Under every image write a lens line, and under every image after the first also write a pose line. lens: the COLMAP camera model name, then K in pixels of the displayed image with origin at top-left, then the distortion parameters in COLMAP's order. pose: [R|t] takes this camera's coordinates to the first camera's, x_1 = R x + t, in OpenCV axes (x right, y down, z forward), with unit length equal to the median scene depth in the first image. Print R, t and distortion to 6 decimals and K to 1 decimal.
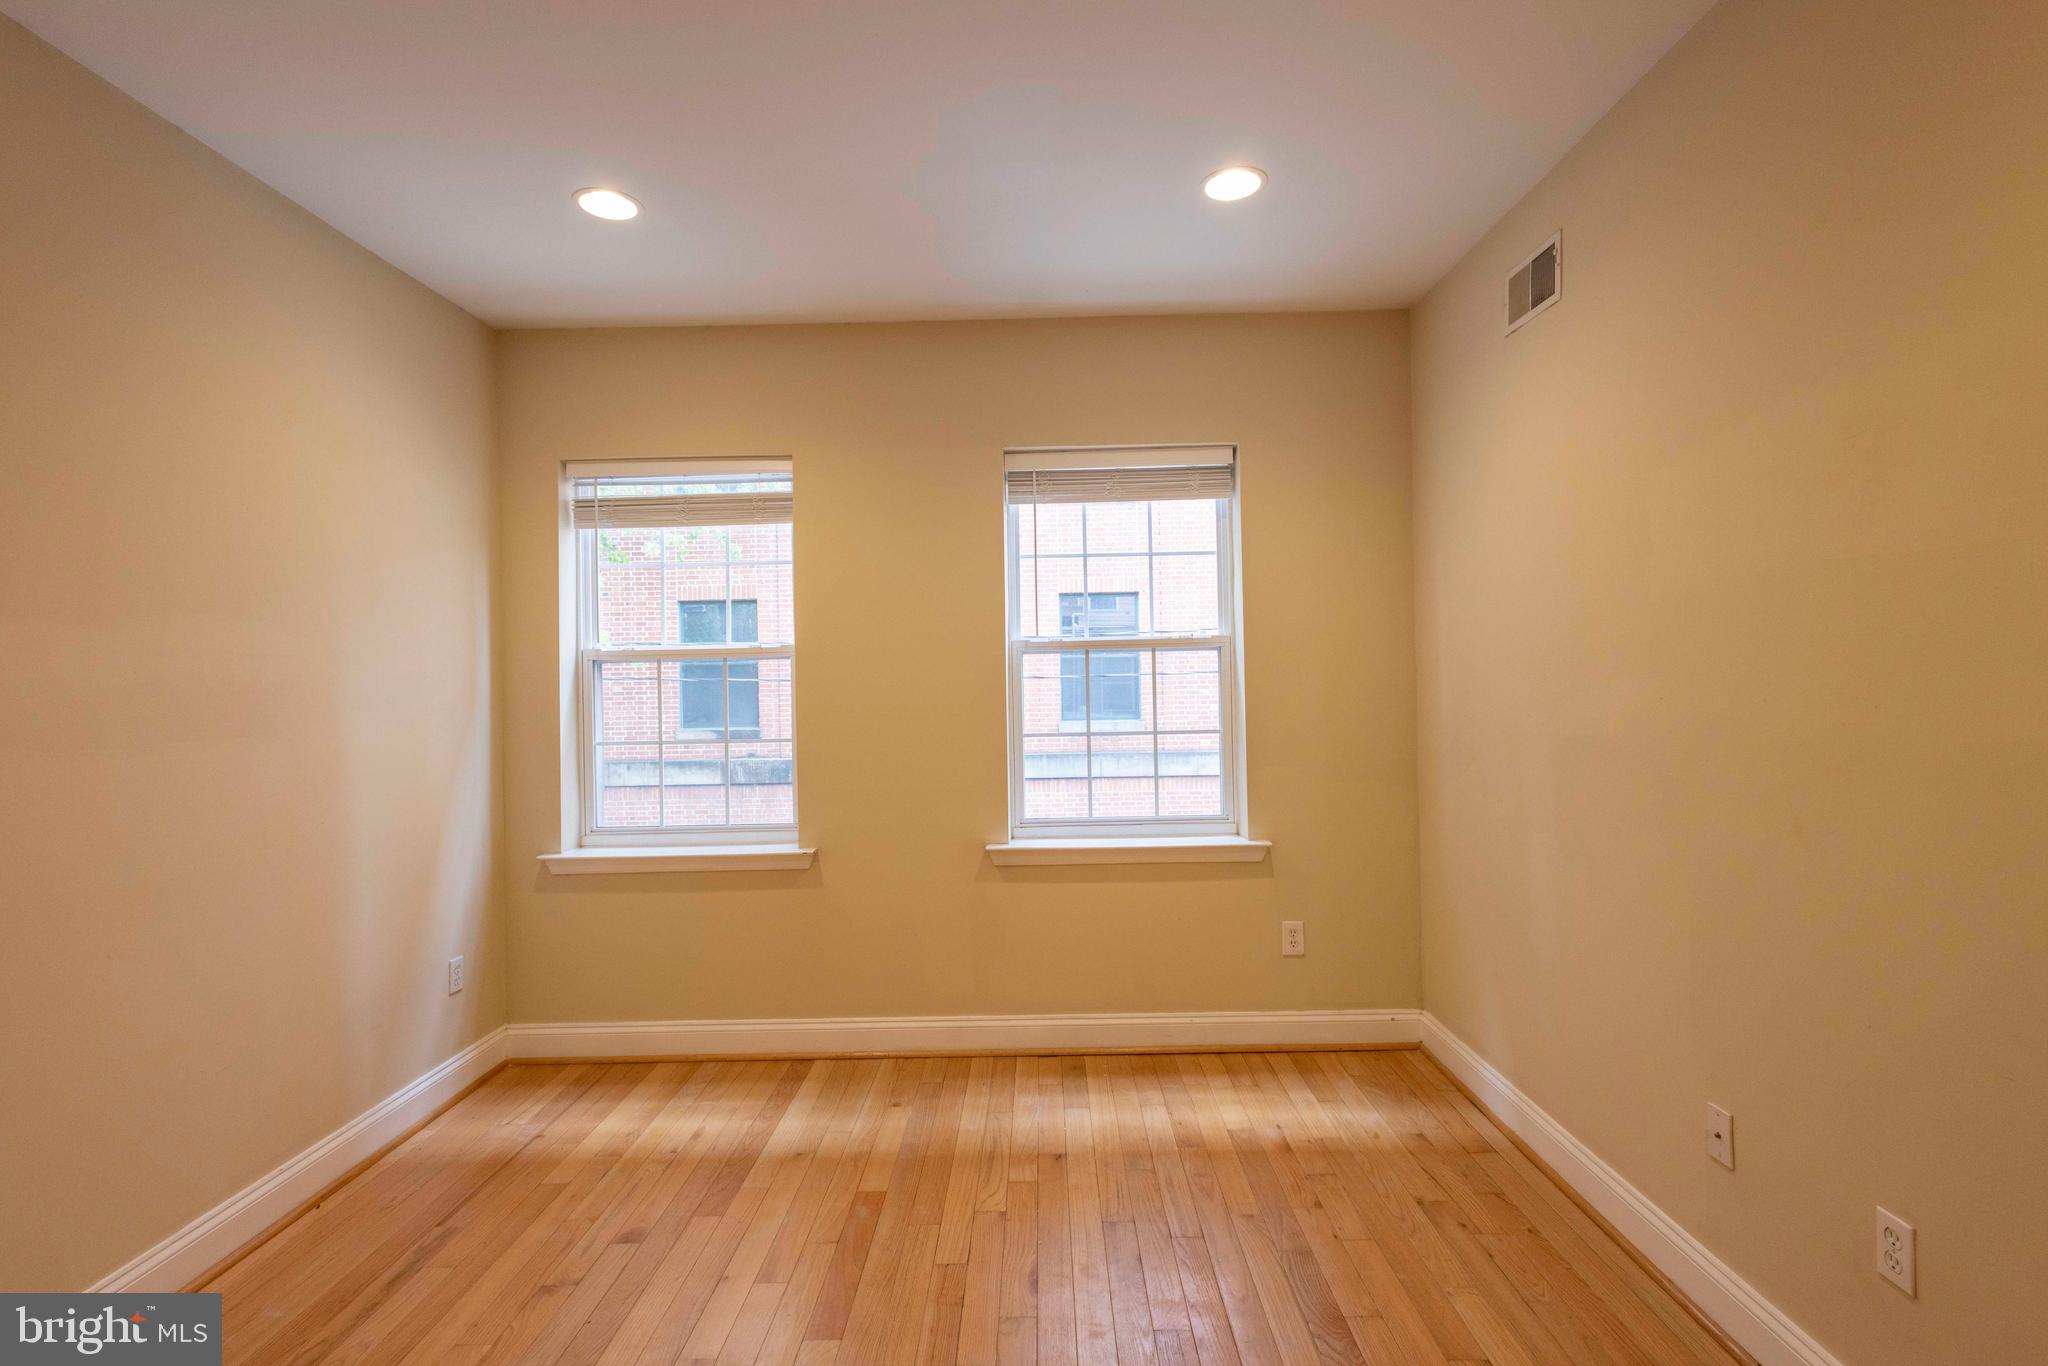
lens RADIAL K [[939.9, 0, 1030.1], [0, 939.9, 691.8], [0, 0, 1]] dist [0.002037, -0.000324]
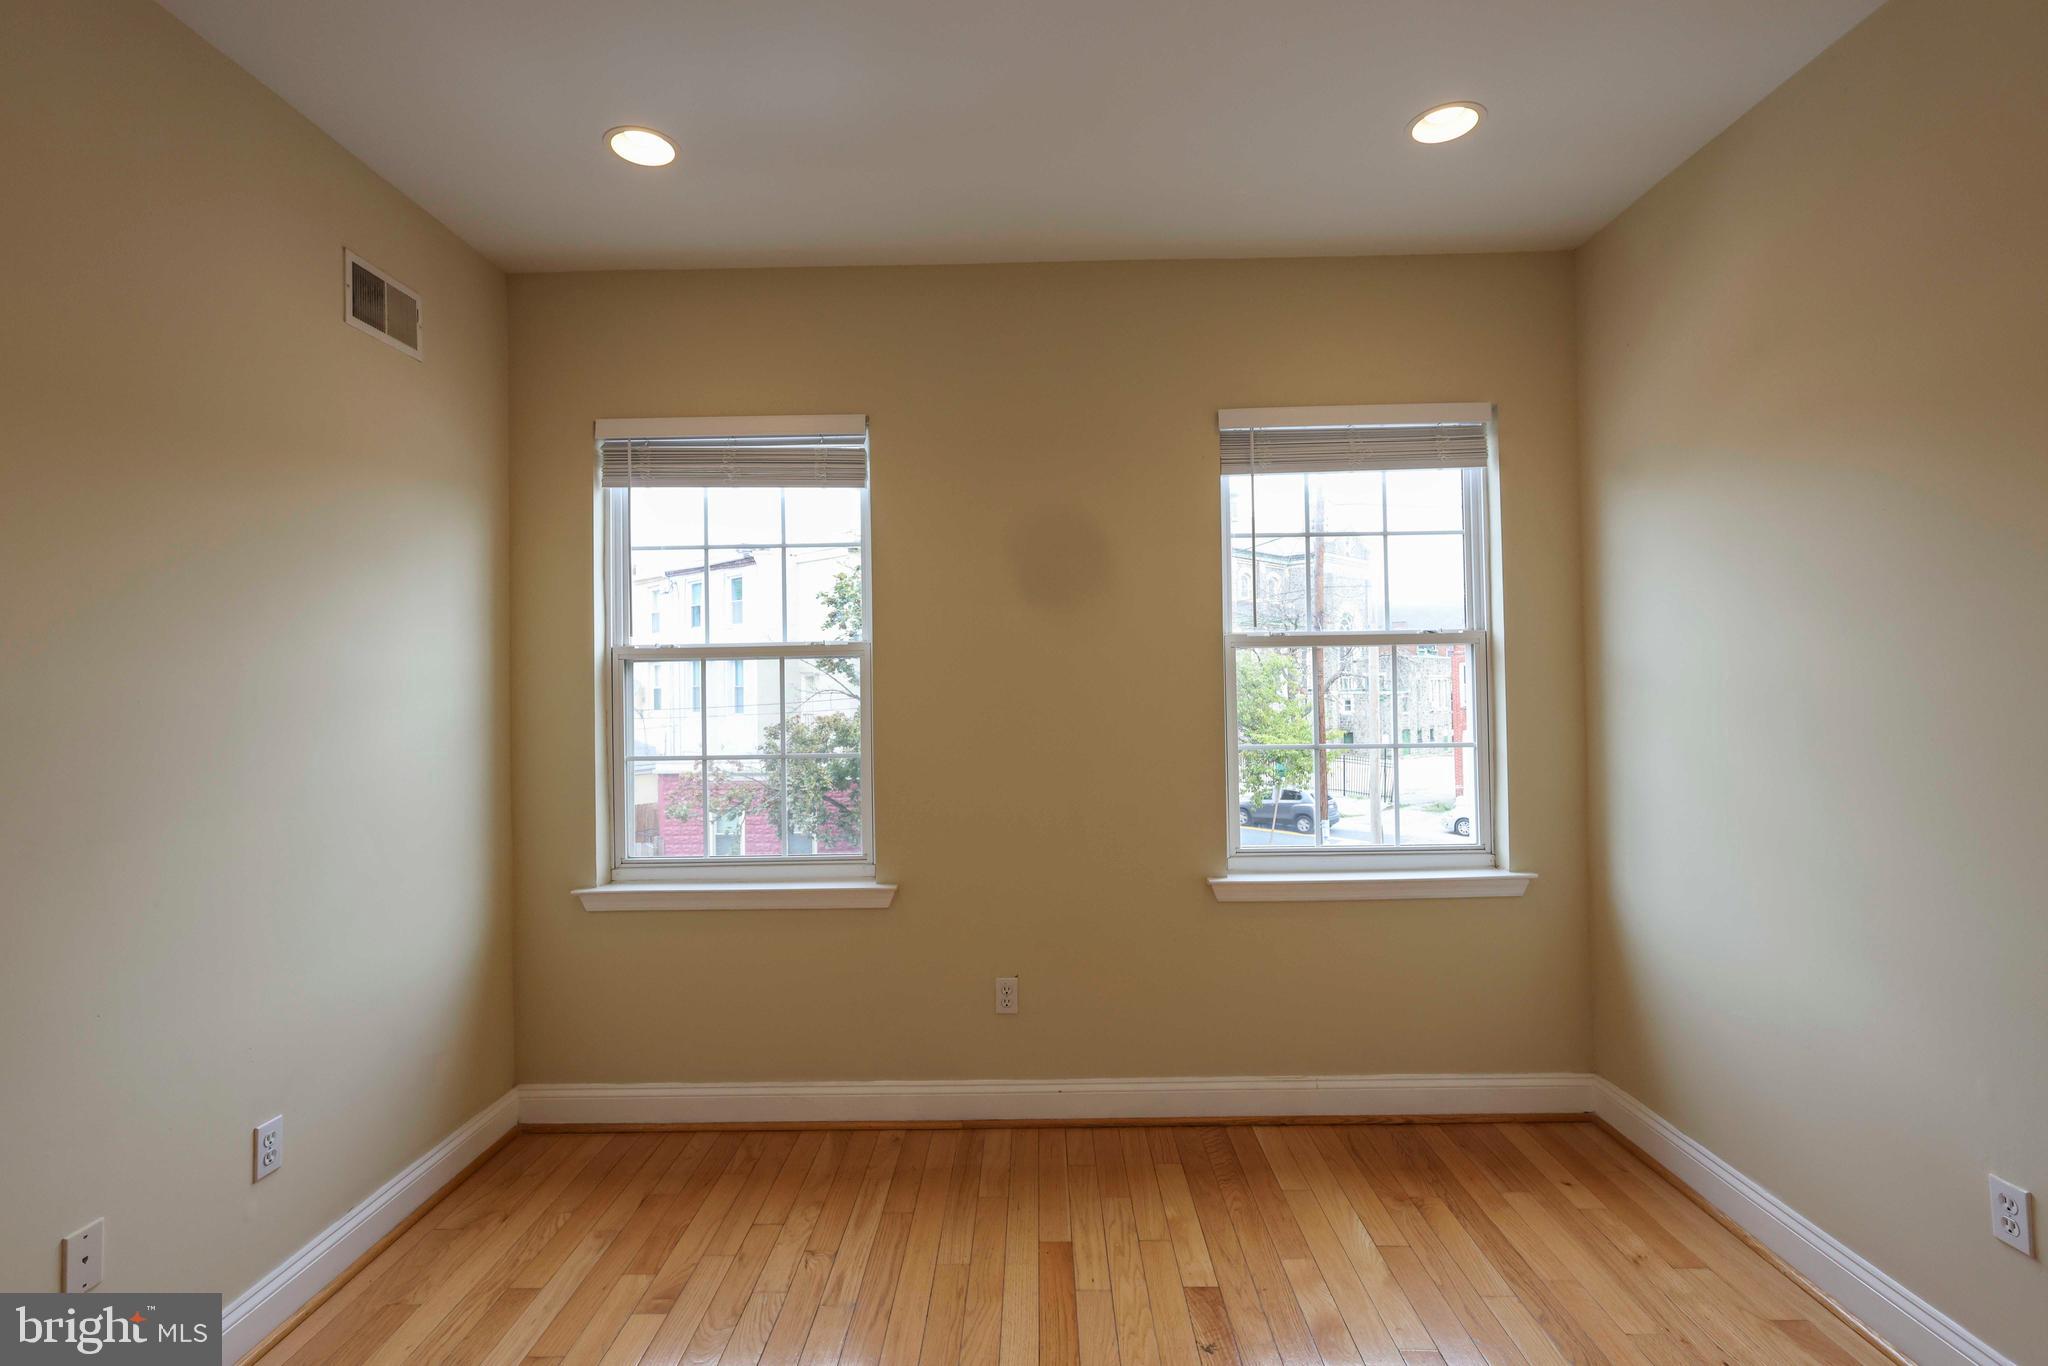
lens RADIAL K [[1100.5, 0, 1018.0], [0, 1100.5, 696.0], [0, 0, 1]] dist [0.003315, 0.002800]
pose [[0.999968, 0.002661, -0.007581, -0.144184], [-0.002691, 0.999989, -0.003884, 0.003110], [0.007571, 0.003904, 0.999964, 0.006060]]
